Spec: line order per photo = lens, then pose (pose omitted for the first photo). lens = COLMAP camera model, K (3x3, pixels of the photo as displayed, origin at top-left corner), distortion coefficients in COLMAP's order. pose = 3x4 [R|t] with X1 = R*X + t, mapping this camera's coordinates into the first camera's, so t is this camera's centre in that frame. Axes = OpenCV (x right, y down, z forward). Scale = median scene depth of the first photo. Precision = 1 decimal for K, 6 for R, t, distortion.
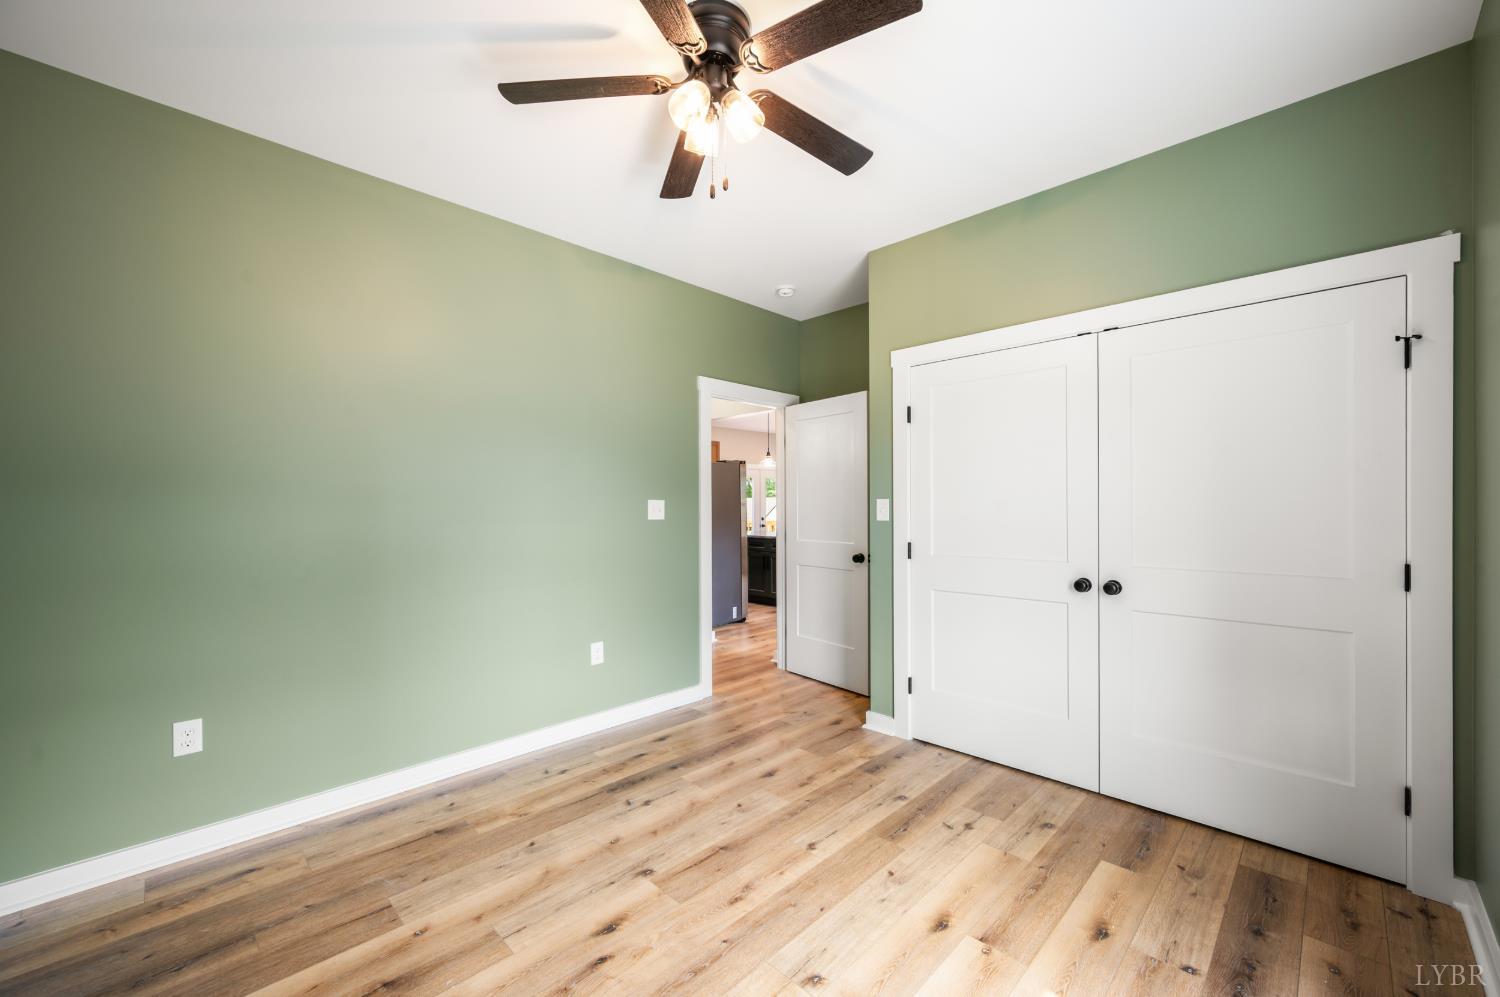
lens RADIAL K [[590.2, 0, 748.1], [0, 590.2, 502.8], [0, 0, 1]] dist [0.000954, 0.000238]
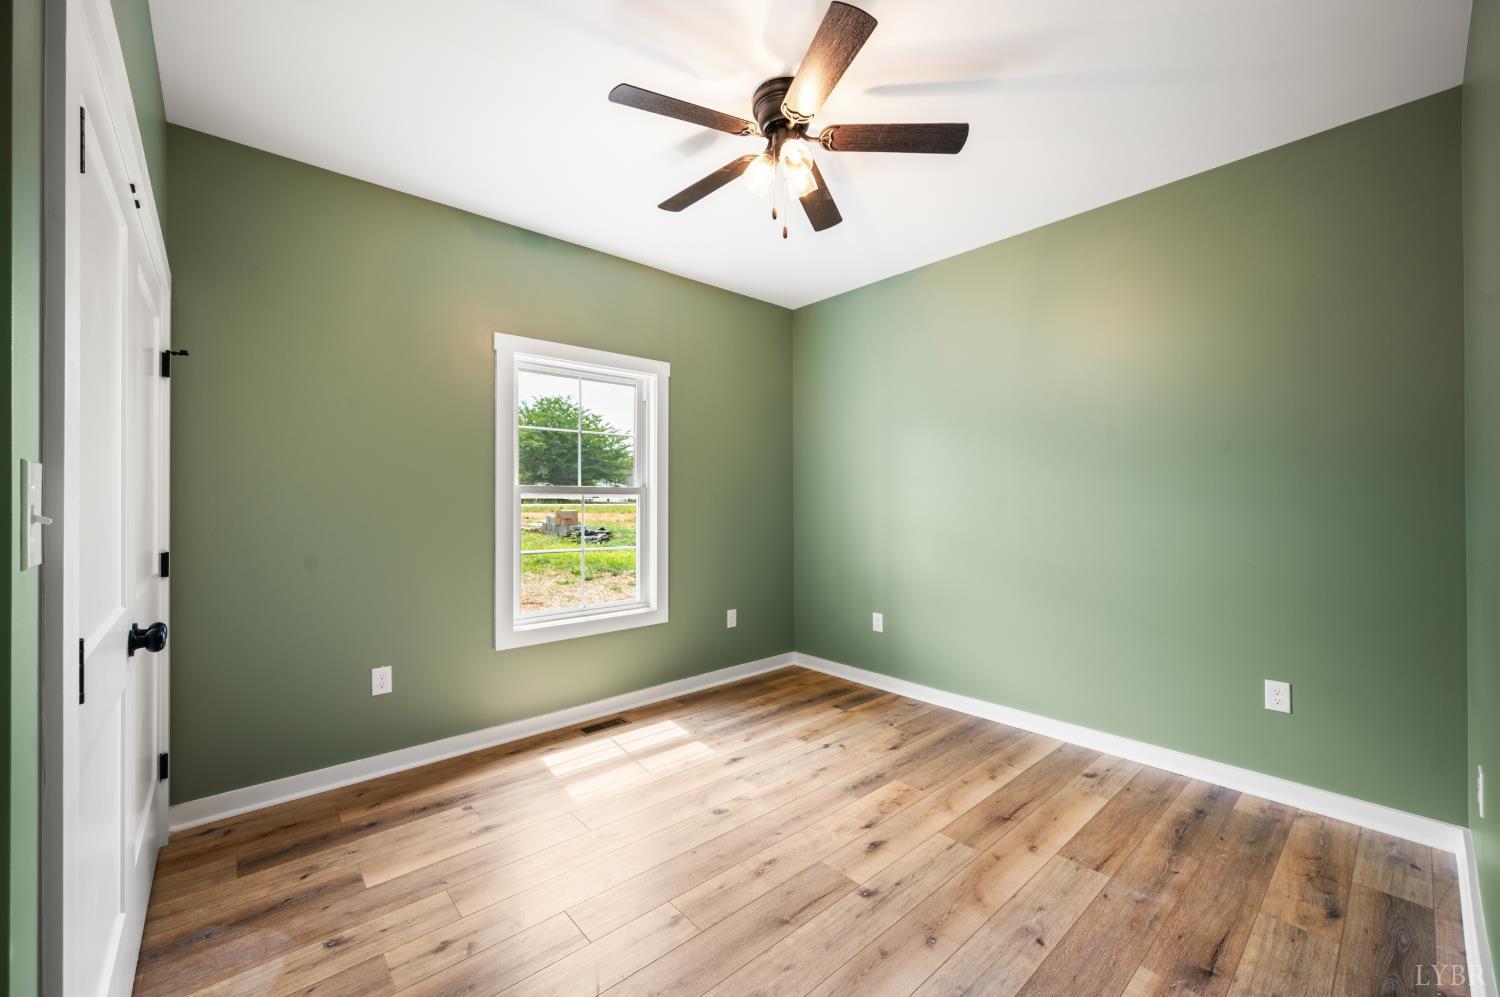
lens RADIAL K [[590.2, 0, 747.3], [0, 590.2, 494.8], [0, 0, 1]] dist [0.000954, 0.000238]
pose [[-0.997889, 0.007651, 0.064490, -0.051880], [0.007019, 0.999925, -0.010020, 0.013399], [-0.064561, -0.009546, -0.997868, 2.013166]]
